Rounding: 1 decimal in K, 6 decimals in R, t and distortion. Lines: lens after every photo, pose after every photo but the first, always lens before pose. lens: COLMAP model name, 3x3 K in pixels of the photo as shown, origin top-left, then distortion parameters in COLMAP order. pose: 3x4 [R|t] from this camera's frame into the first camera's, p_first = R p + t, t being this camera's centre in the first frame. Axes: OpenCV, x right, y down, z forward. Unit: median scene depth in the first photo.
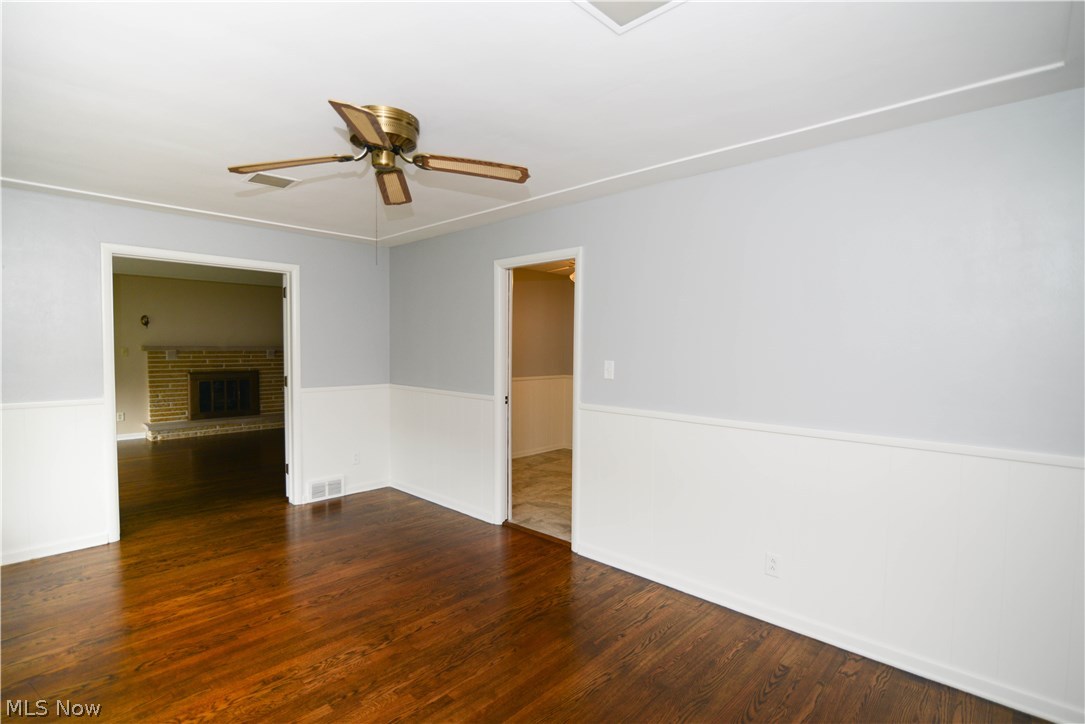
lens RADIAL K [[499.5, 0, 533.9], [0, 499.5, 362.0], [0, 0, 1]] dist [-0.023571, 0.001628]
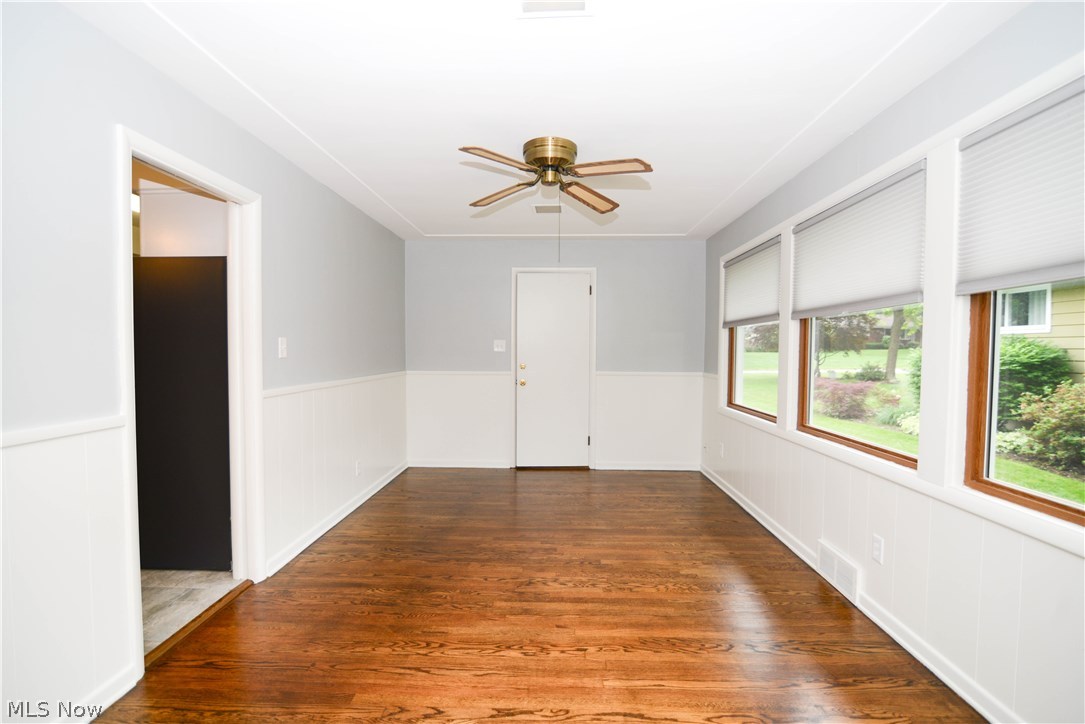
lens RADIAL K [[499.5, 0, 537.2], [0, 499.5, 357.6], [0, 0, 1]] dist [-0.023571, 0.001628]
pose [[-0.648563, -0.028991, 0.760609, -1.191284], [0.014590, 0.998617, 0.050504, -0.007492], [-0.761021, 0.043852, -0.647243, 1.755810]]
